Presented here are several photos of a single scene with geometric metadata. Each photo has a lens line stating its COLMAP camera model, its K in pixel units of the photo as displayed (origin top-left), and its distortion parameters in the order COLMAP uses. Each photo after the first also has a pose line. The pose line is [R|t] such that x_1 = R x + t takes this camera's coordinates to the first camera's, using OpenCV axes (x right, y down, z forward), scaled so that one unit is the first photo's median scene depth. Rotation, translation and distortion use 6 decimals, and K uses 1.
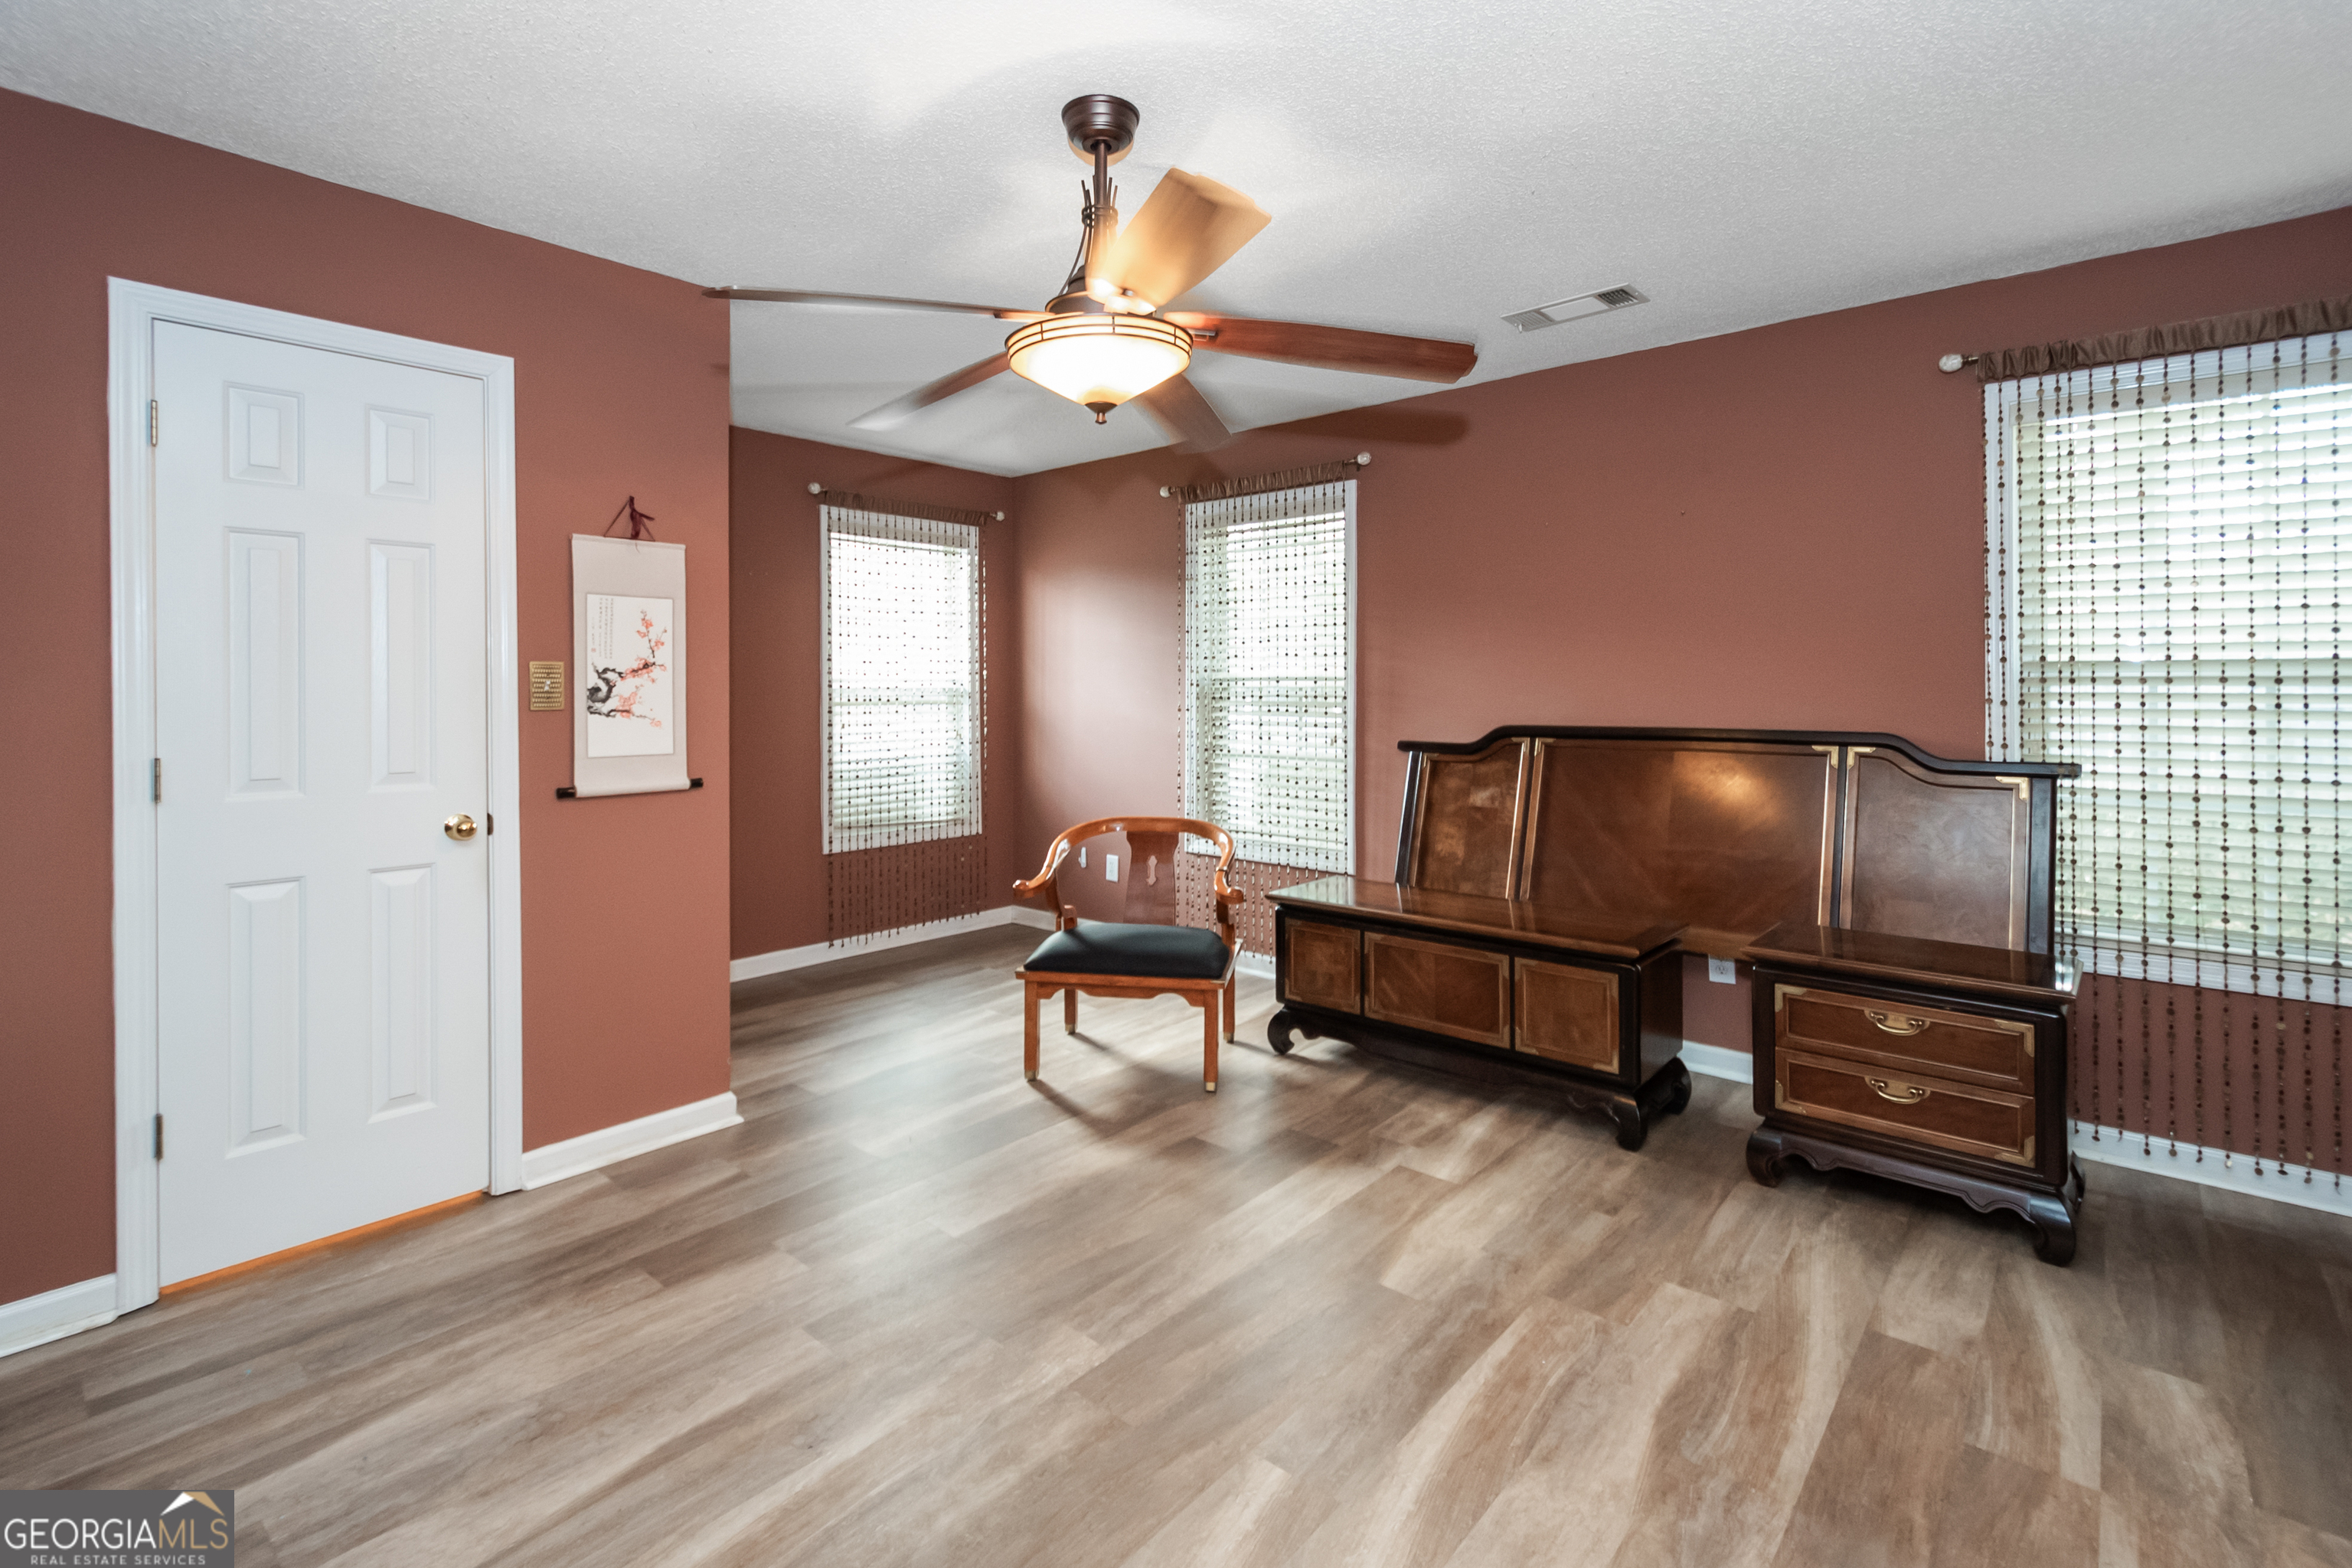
lens RADIAL K [[1081.4, 0, 1180.6], [0, 1081.4, 693.0], [0, 0, 1]] dist [0.007828, -0.000513]
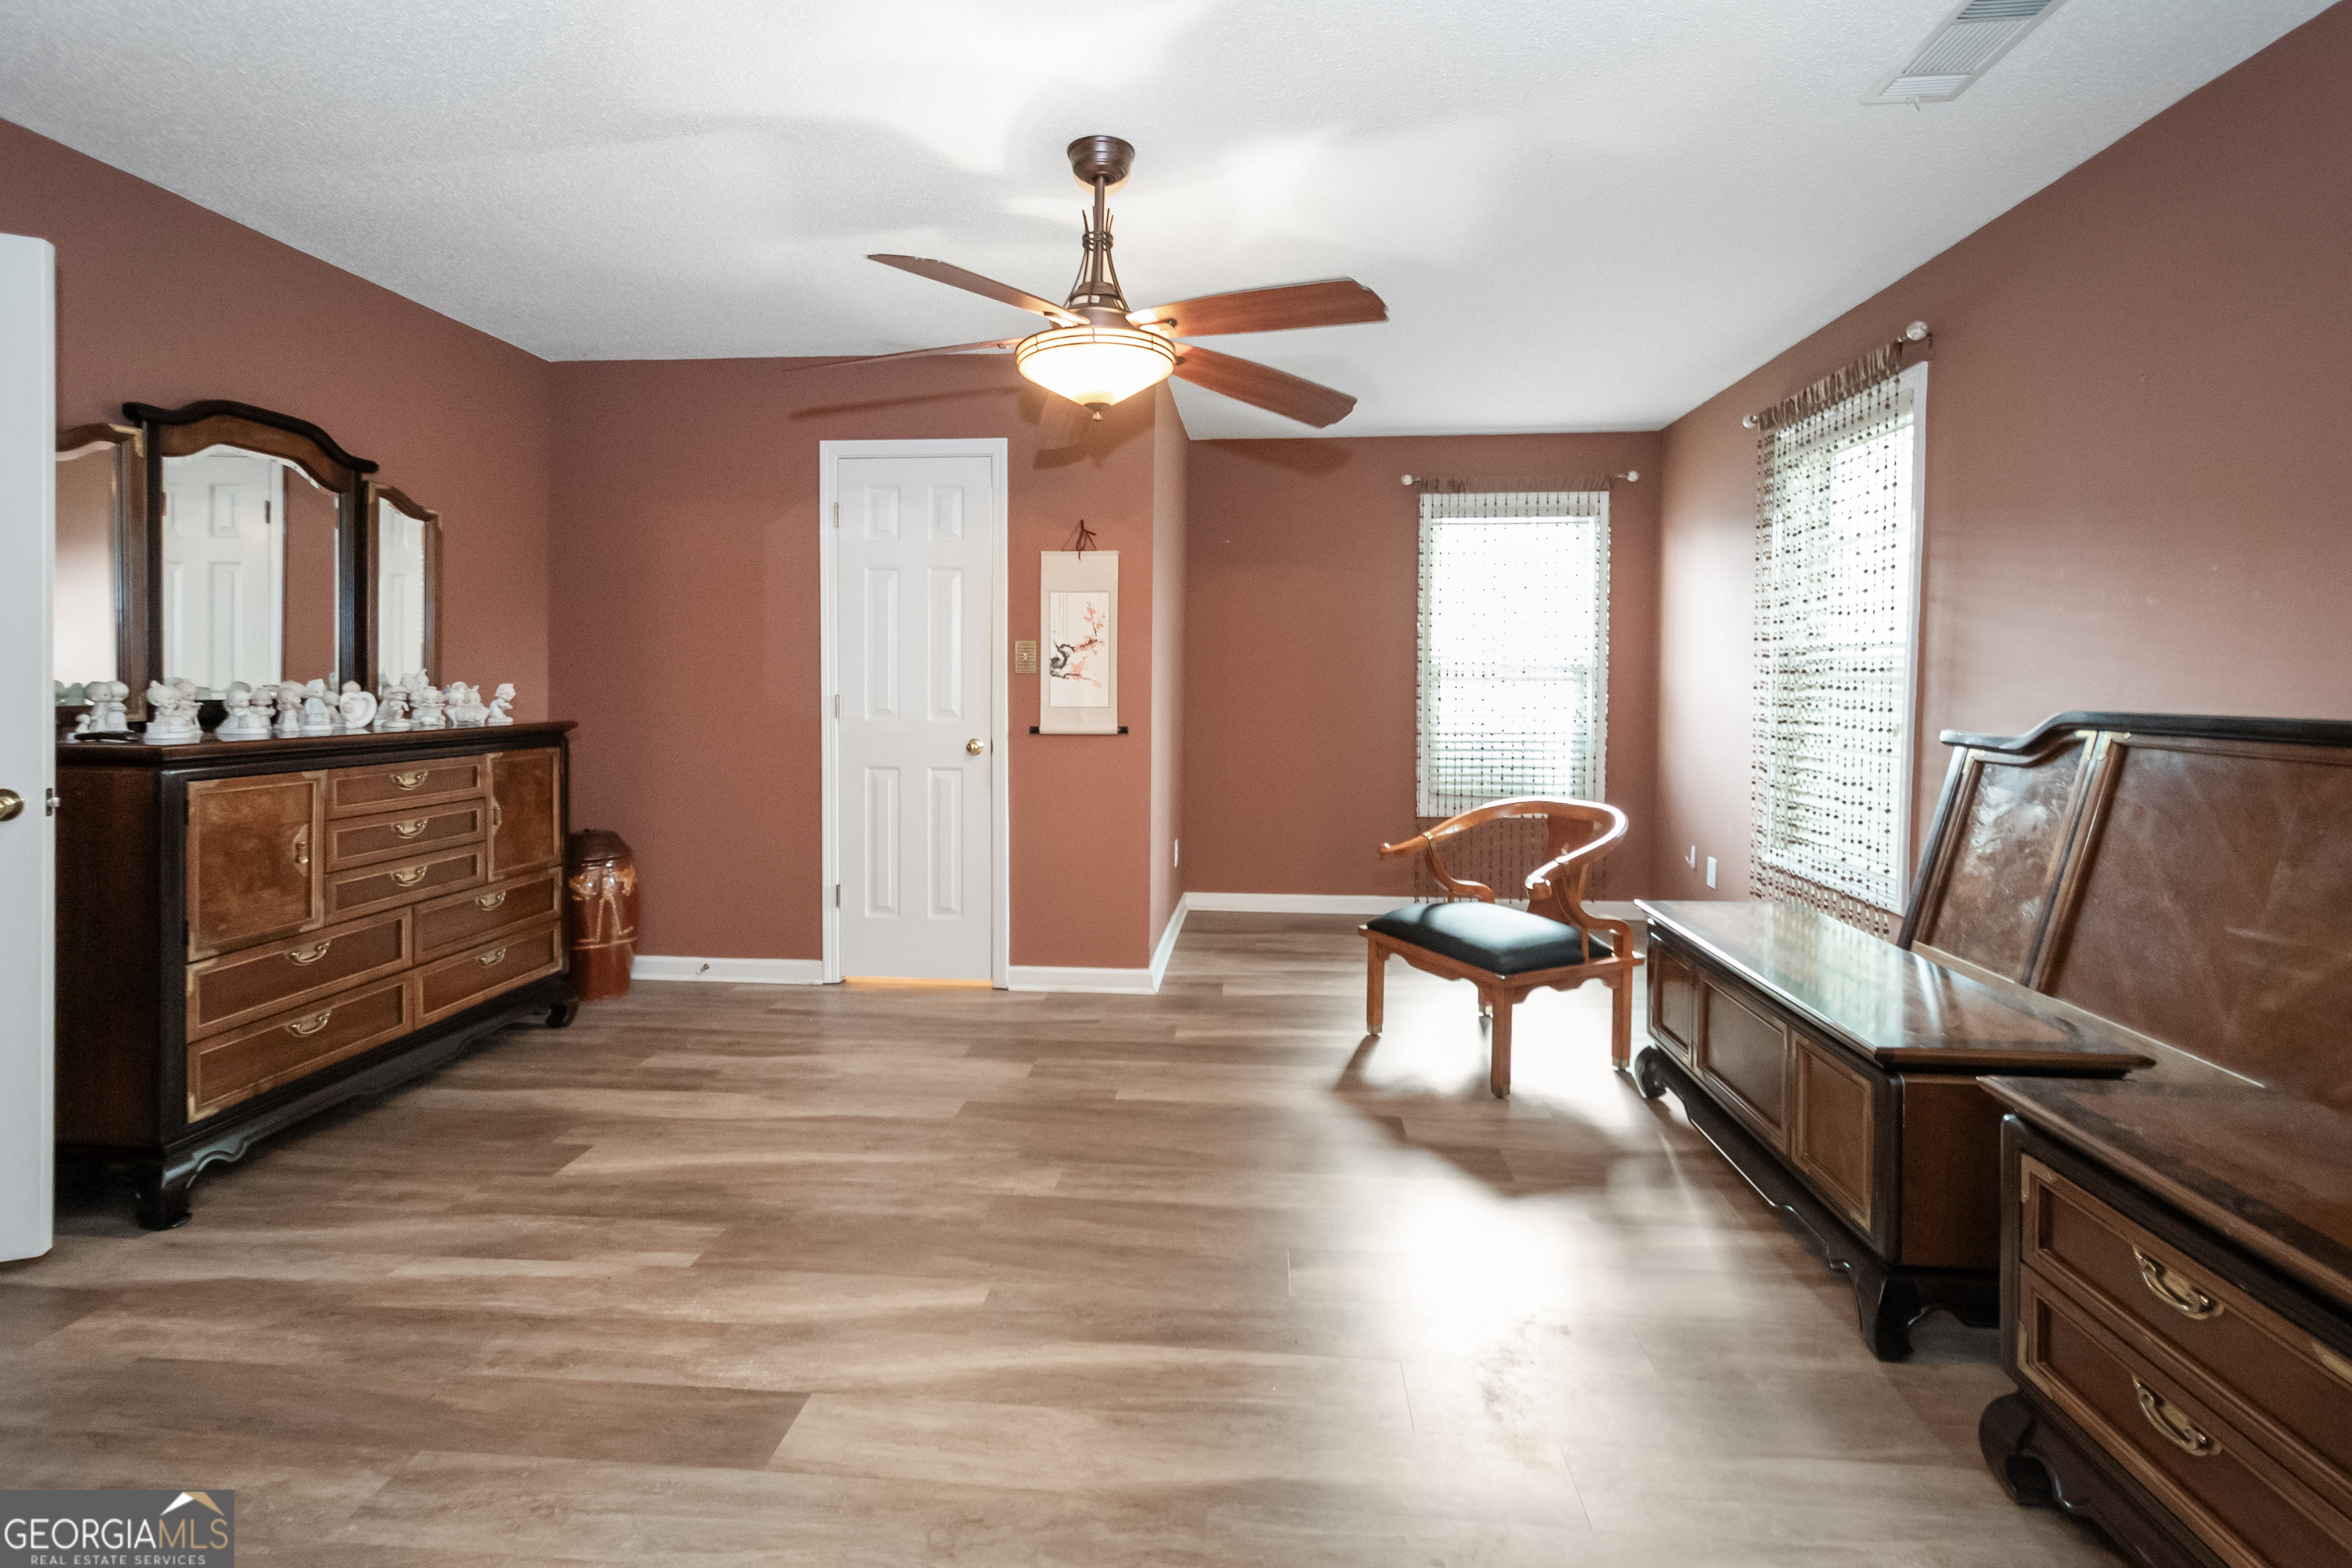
lens RADIAL K [[1076.1, 0, 1170.8], [0, 1076.1, 710.9], [0, 0, 1]] dist [0.009034, 0.000021]
pose [[0.587482, 0.028169, -0.808747, 0.679164], [-0.007585, 0.999542, 0.029305, 0.021581], [0.809202, -0.011081, 0.587426, 0.283653]]
